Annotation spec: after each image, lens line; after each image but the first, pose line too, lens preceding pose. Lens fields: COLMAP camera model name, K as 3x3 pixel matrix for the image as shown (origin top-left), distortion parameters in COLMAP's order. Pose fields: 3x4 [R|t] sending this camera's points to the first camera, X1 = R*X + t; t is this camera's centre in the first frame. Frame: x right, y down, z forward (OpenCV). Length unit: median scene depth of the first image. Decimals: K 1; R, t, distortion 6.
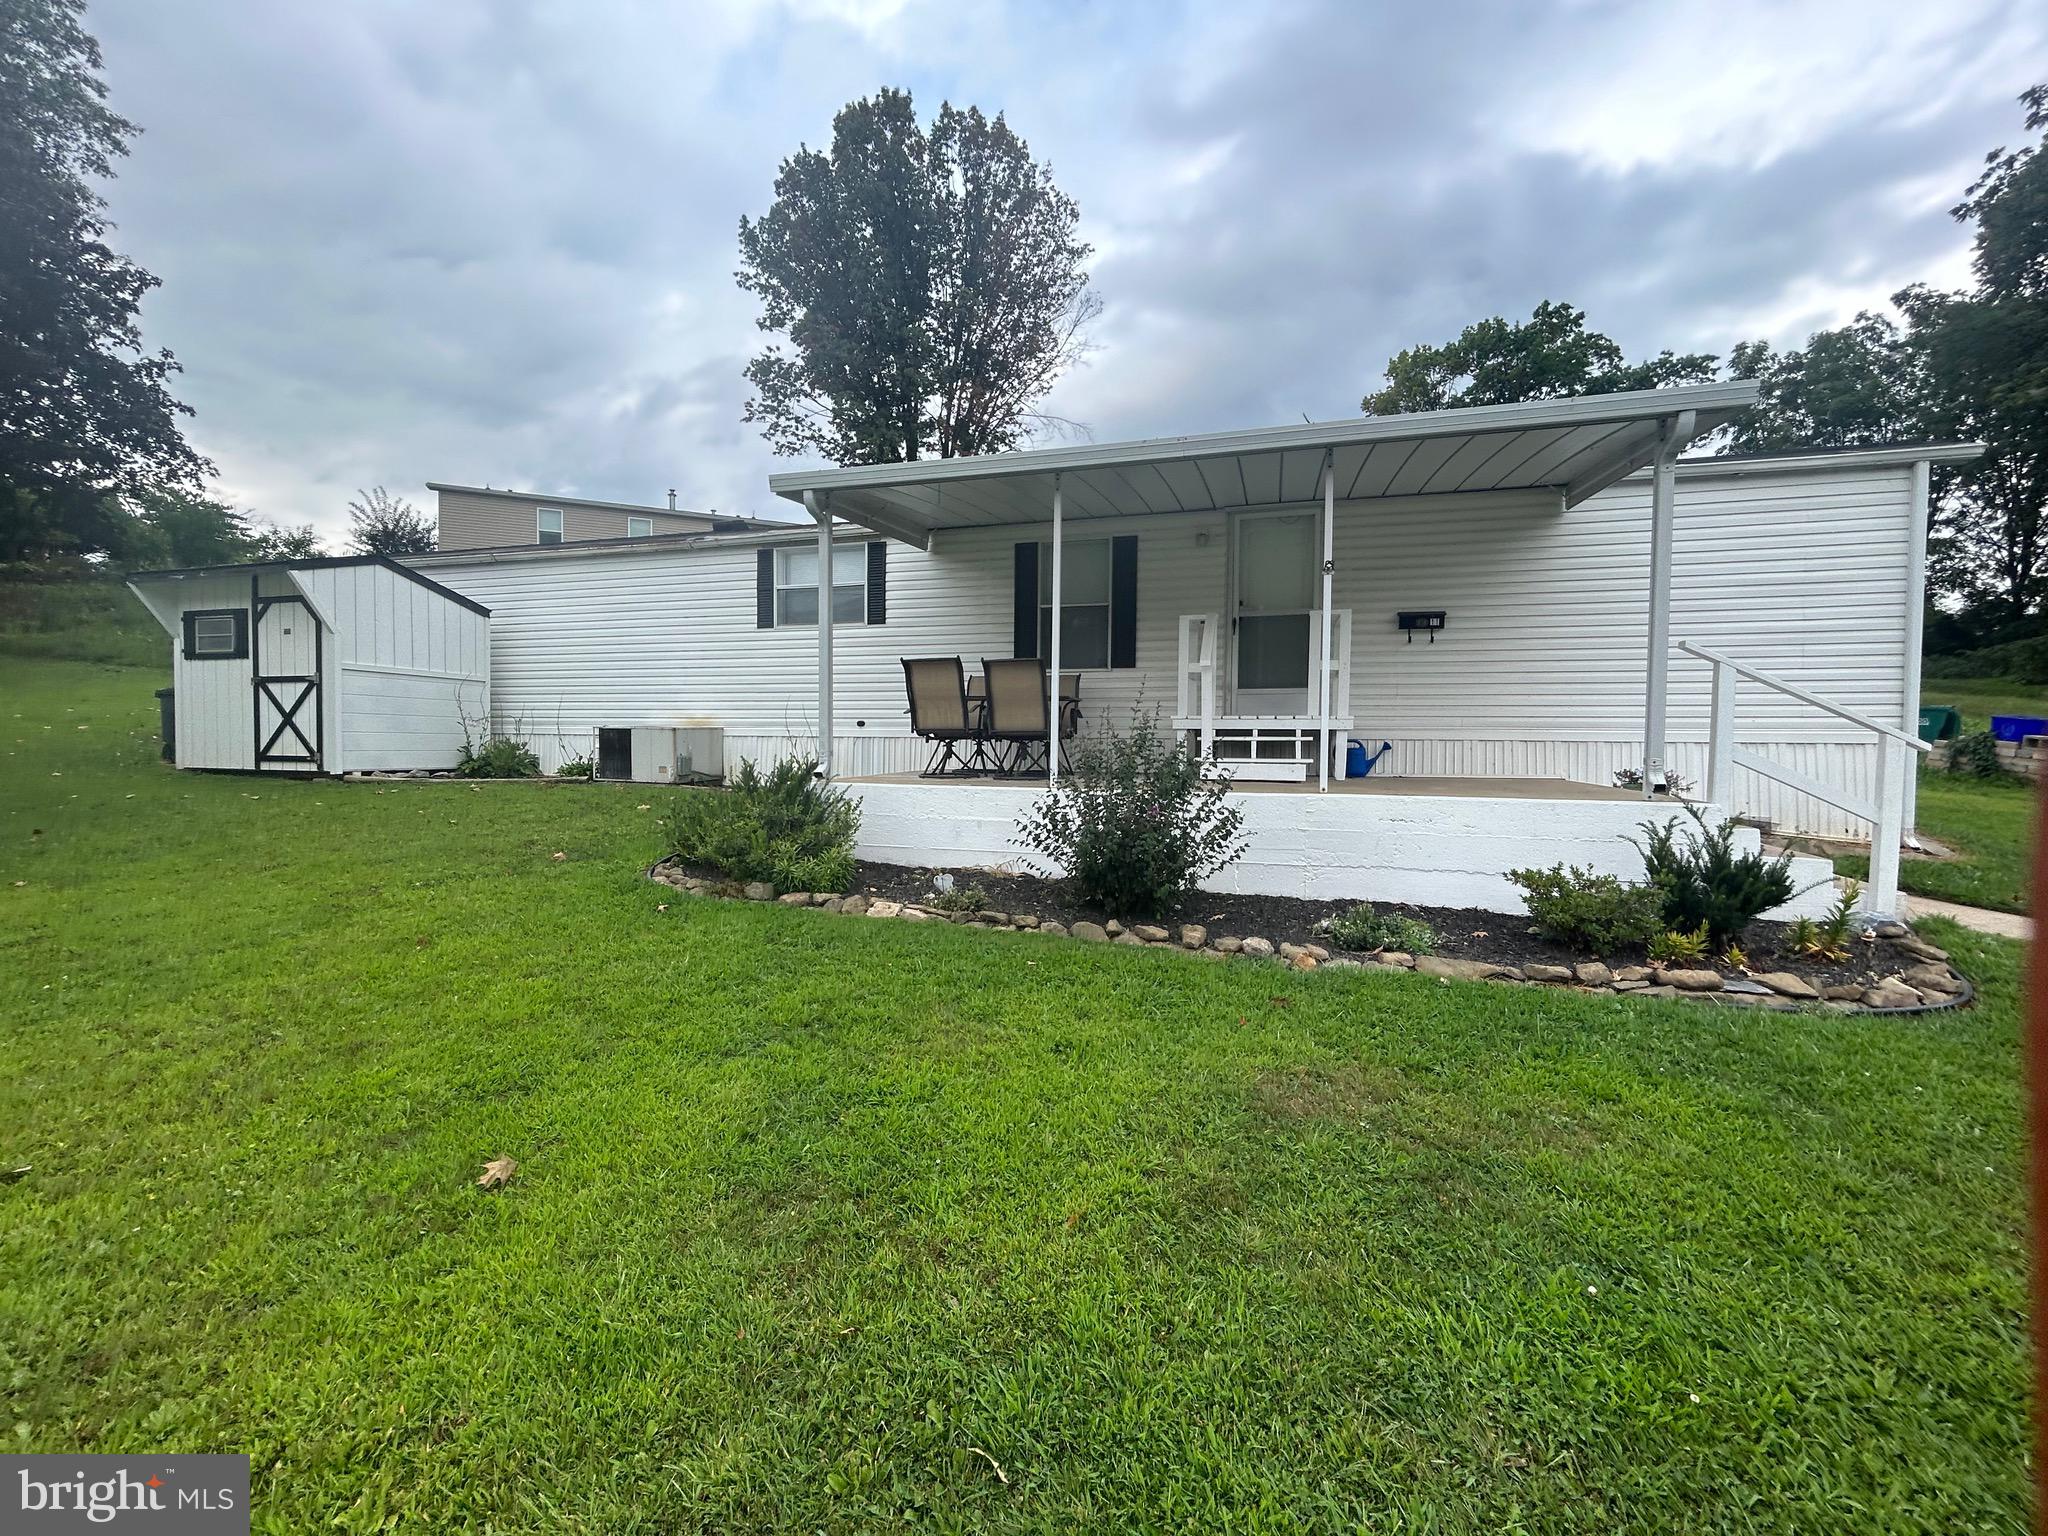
lens RADIAL K [[830.1, 0, 1025.7], [0, 830.1, 768.1], [0, 0, 1]] dist [0.000811, 0.000160]
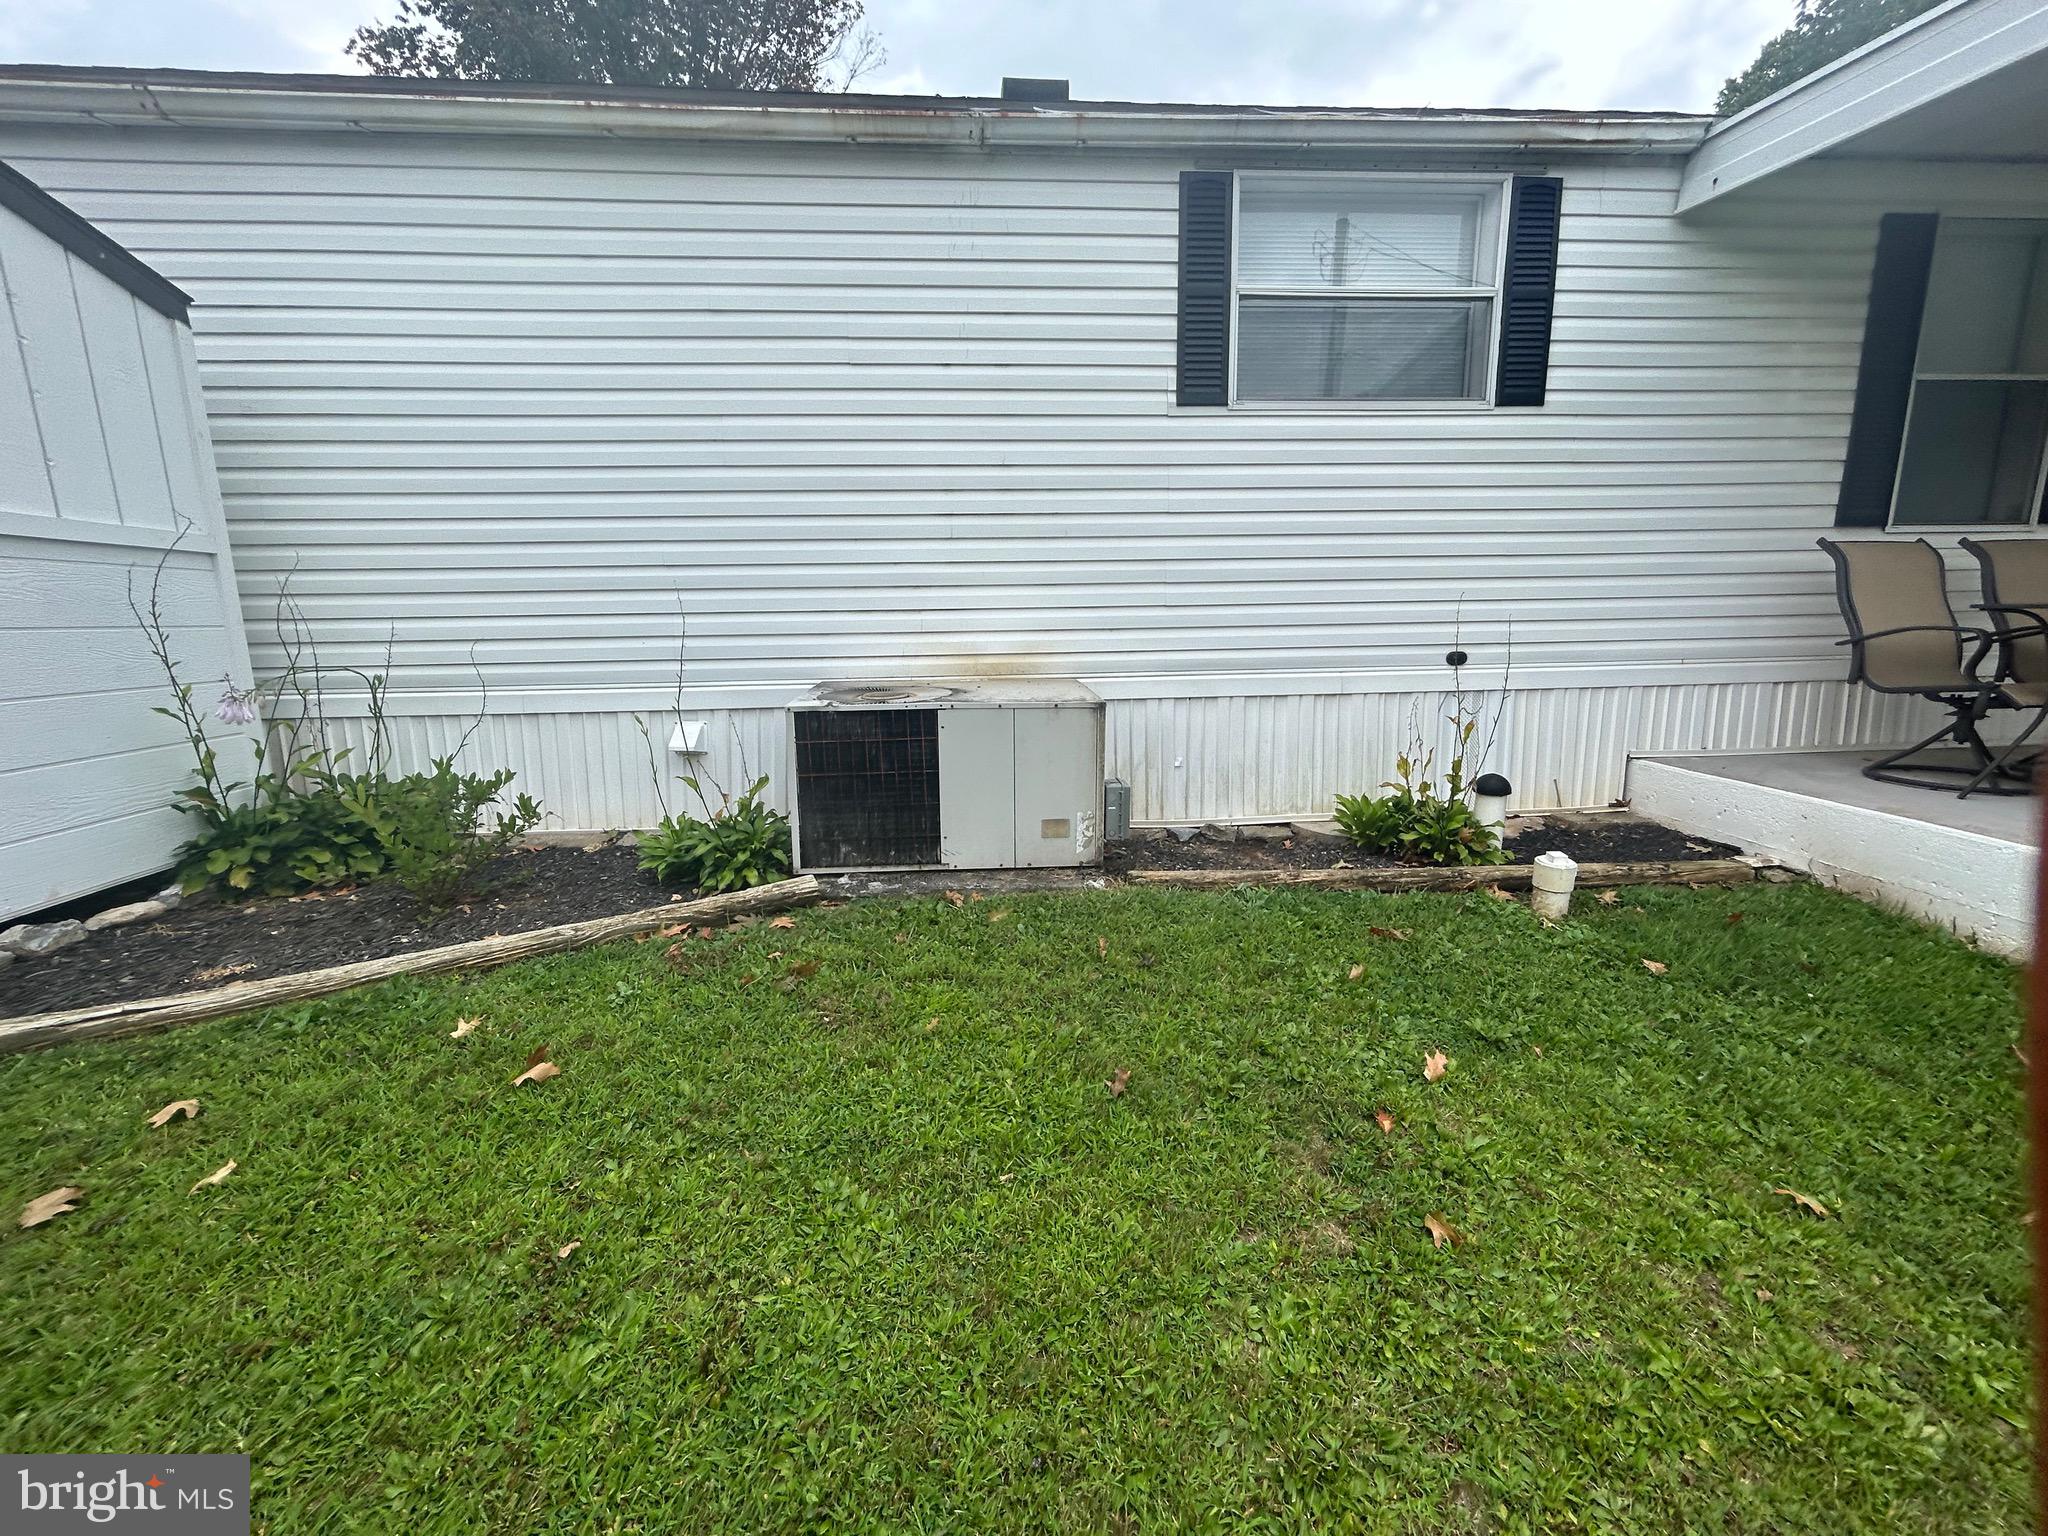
lens RADIAL K [[833.0, 0, 1025.9], [0, 833.0, 766.3], [0, 0, 1]] dist [-0.001967, 0.001602]
pose [[0.933979, -0.089552, 0.345925, -0.509872], [0.036950, 0.987101, 0.155776, -0.068113], [-0.355413, -0.132710, 0.925240, 0.638134]]
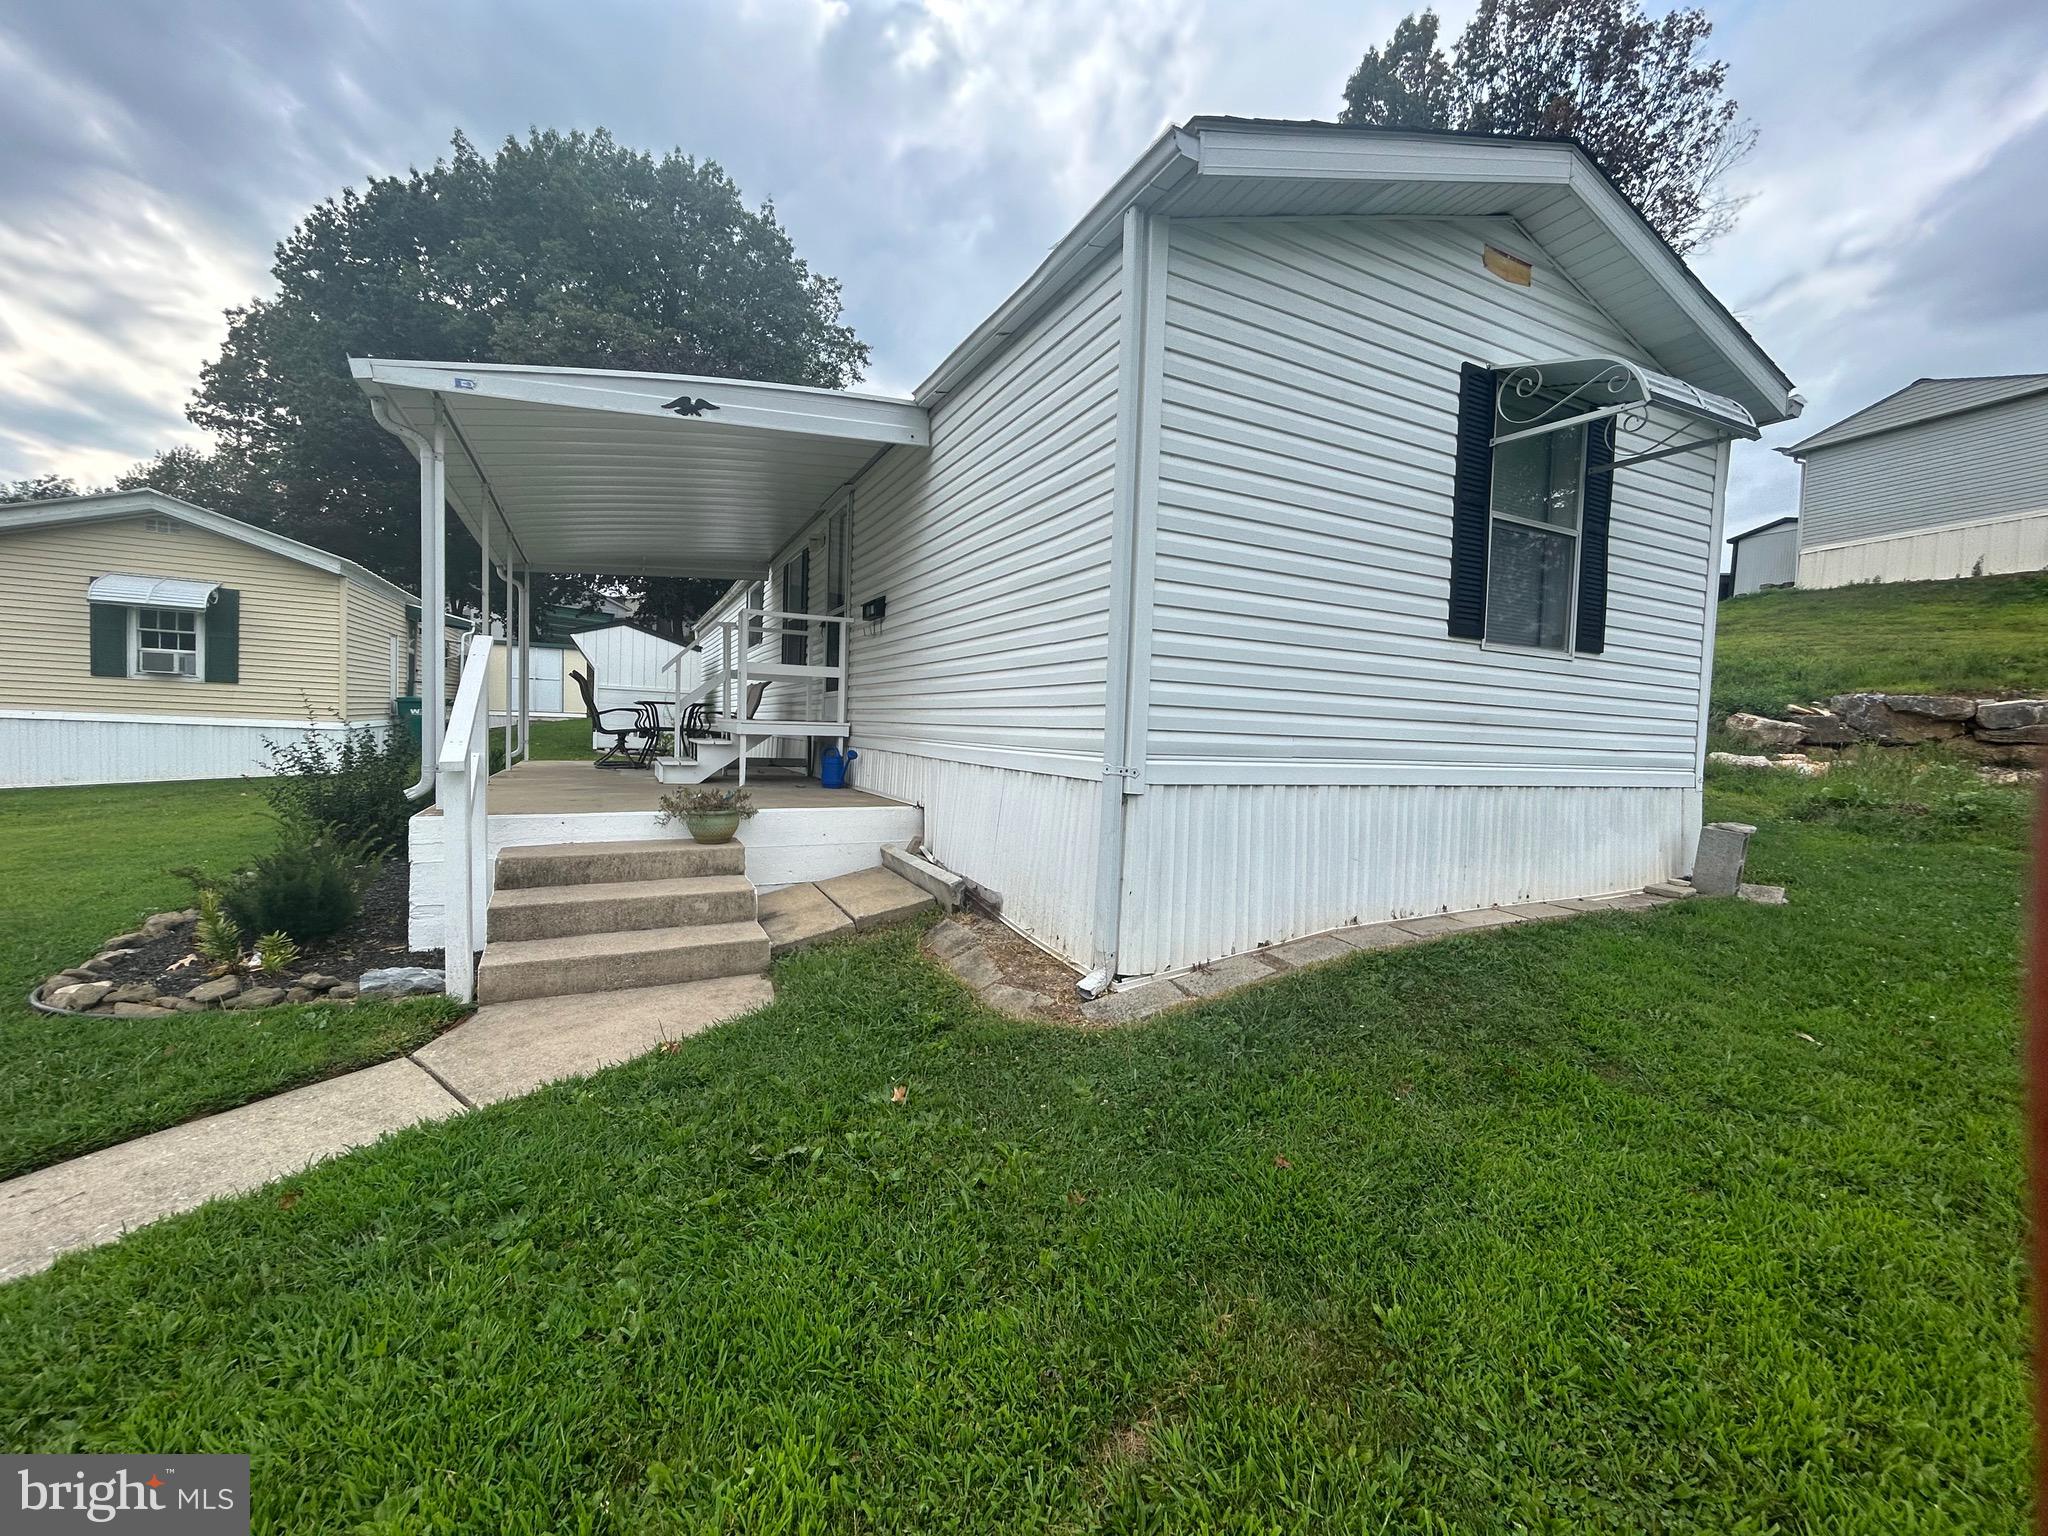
lens RADIAL K [[832.6, 0, 1026.6], [0, 832.6, 767.0], [0, 0, 1]] dist [-0.001638, 0.000613]
pose [[0.682394, 0.050737, -0.729222, 0.928493], [-0.055862, 0.998291, 0.017184, -0.030619], [0.728847, 0.029010, 0.684062, 0.410563]]
